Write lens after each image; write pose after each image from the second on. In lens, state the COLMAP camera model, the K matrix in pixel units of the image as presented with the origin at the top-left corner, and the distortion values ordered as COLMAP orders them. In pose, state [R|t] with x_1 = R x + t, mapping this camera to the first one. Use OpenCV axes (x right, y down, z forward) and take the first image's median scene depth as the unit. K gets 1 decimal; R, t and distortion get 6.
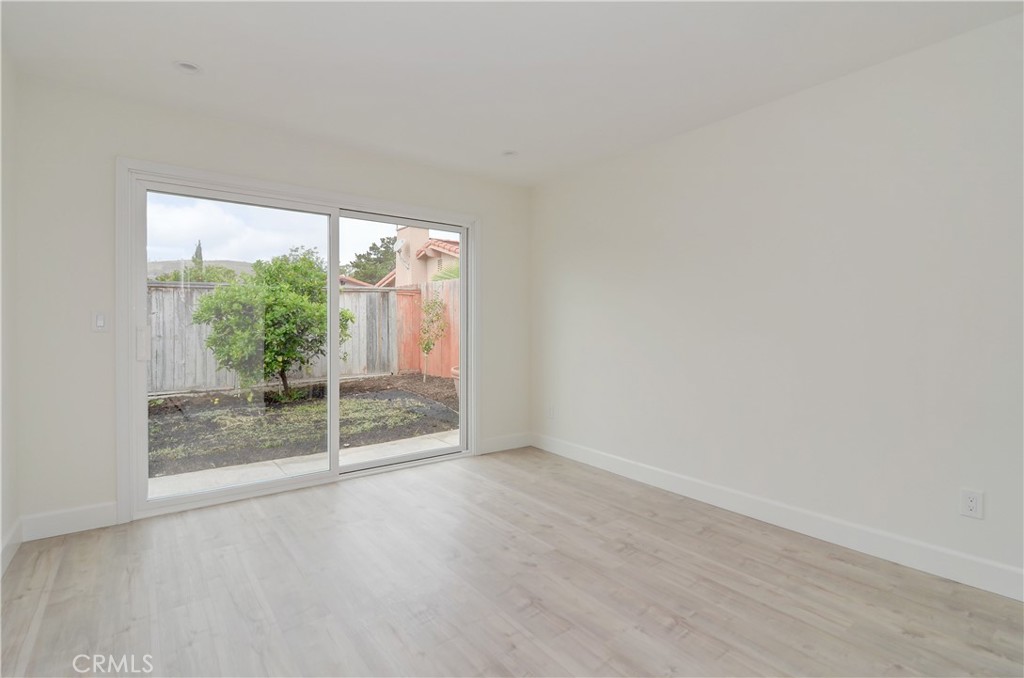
lens RADIAL K [[489.8, 0, 511.3], [0, 489.8, 328.8], [0, 0, 1]] dist [-0.004897, -0.003880]
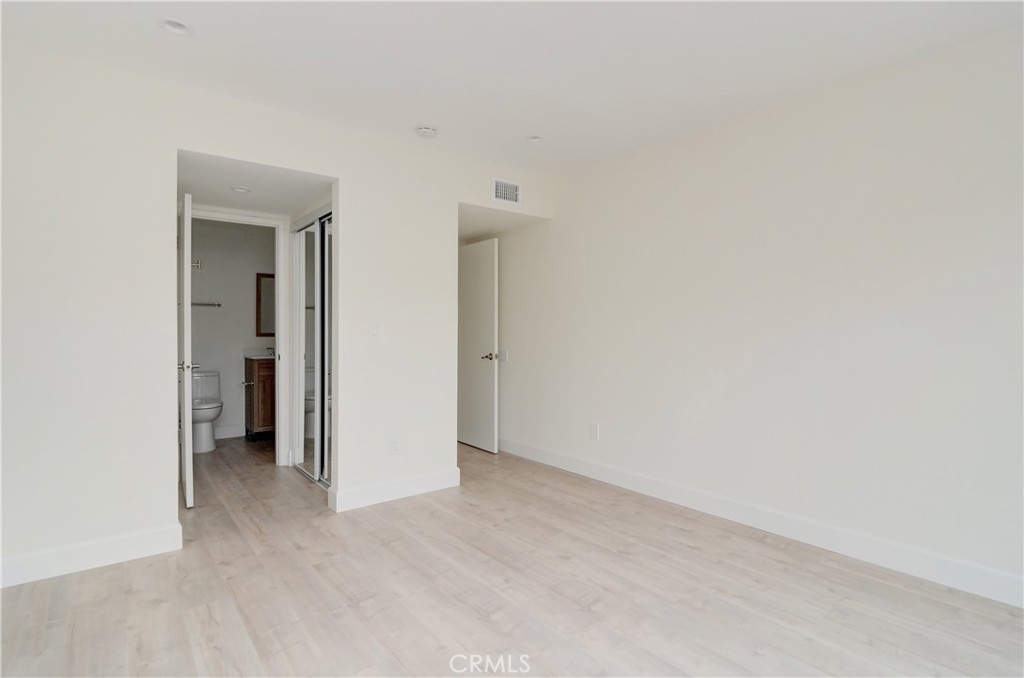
lens RADIAL K [[489.8, 0, 511.9], [0, 489.8, 337.0], [0, 0, 1]] dist [-0.004897, -0.003880]
pose [[-0.999793, -0.004841, -0.019778, 0.017056], [-0.005152, 0.999863, 0.015717, -0.018959], [0.019699, 0.015816, -0.999681, 2.009338]]
